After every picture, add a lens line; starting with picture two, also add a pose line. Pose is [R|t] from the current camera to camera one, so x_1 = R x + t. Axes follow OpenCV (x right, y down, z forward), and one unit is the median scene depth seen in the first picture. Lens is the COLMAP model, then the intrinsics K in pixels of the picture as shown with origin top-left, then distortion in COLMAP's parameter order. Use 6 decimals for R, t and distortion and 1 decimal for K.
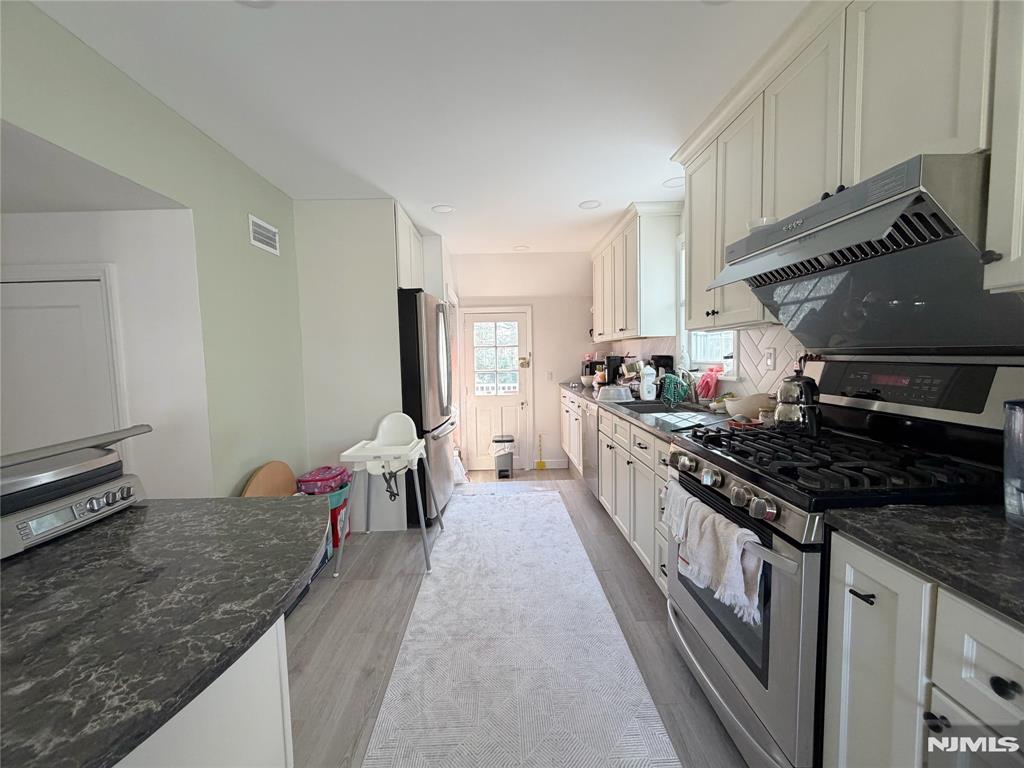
lens RADIAL K [[408.4, 0, 512.0], [0, 408.4, 384.0], [0, 0, 1]] dist [-0.001429, 0.000229]
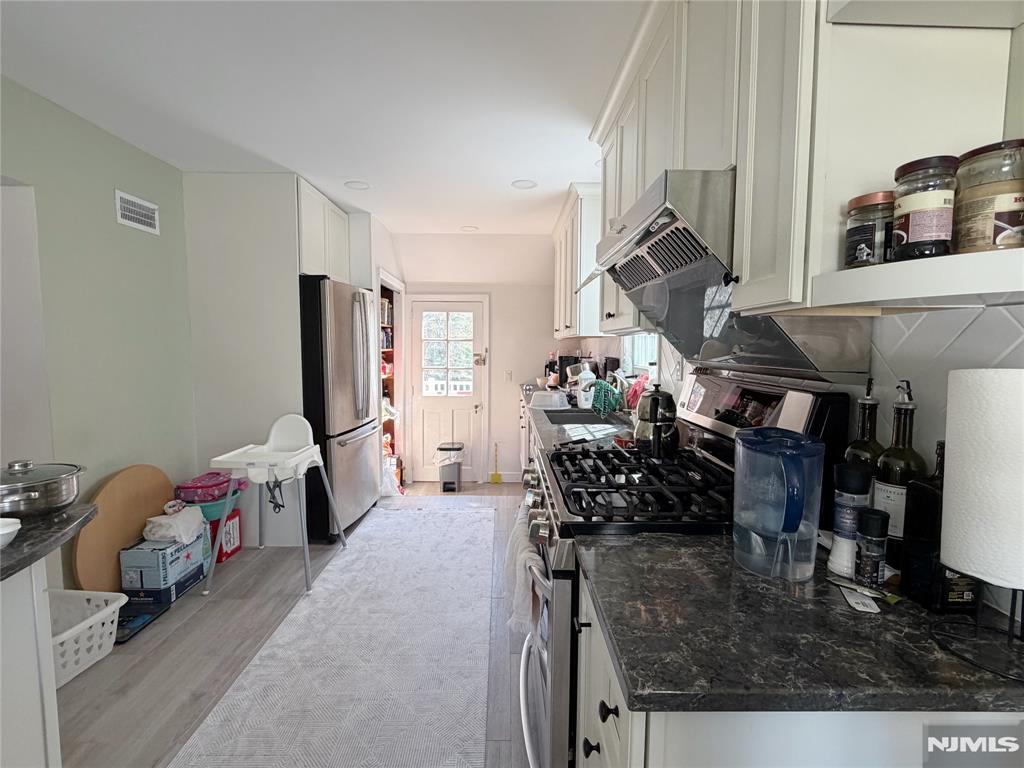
lens RADIAL K [[481.6, 0, 512.0], [0, 481.6, 384.0], [0, 0, 1]] dist [-0.001283, -0.000649]
pose [[0.999507, 0.029406, -0.011014, 0.199998], [-0.029334, 0.999548, 0.006579, -0.016256], [0.011202, -0.006252, 0.999918, -0.042593]]
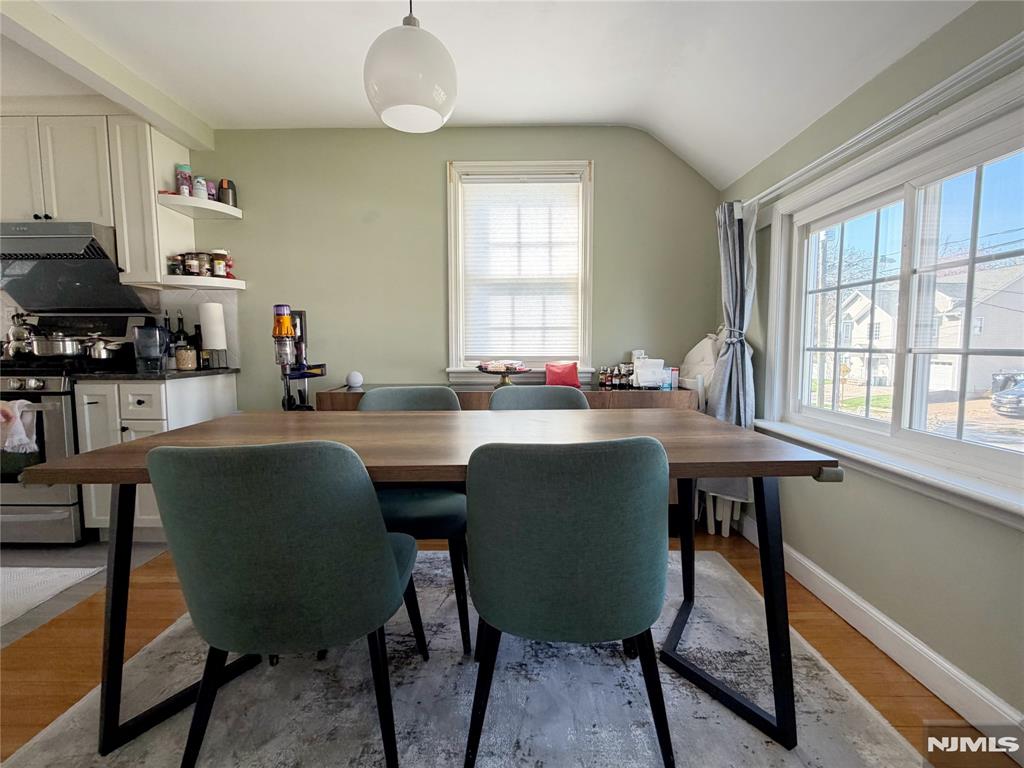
lens RADIAL K [[481.6, 0, 512.0], [0, 481.6, 384.0], [0, 0, 1]] dist [-0.001283, -0.000649]
pose [[0.039128, -0.060227, 0.997418, -0.541720], [0.075426, 0.995512, 0.057153, 0.125264], [-0.996383, 0.072995, 0.043495, -0.463012]]
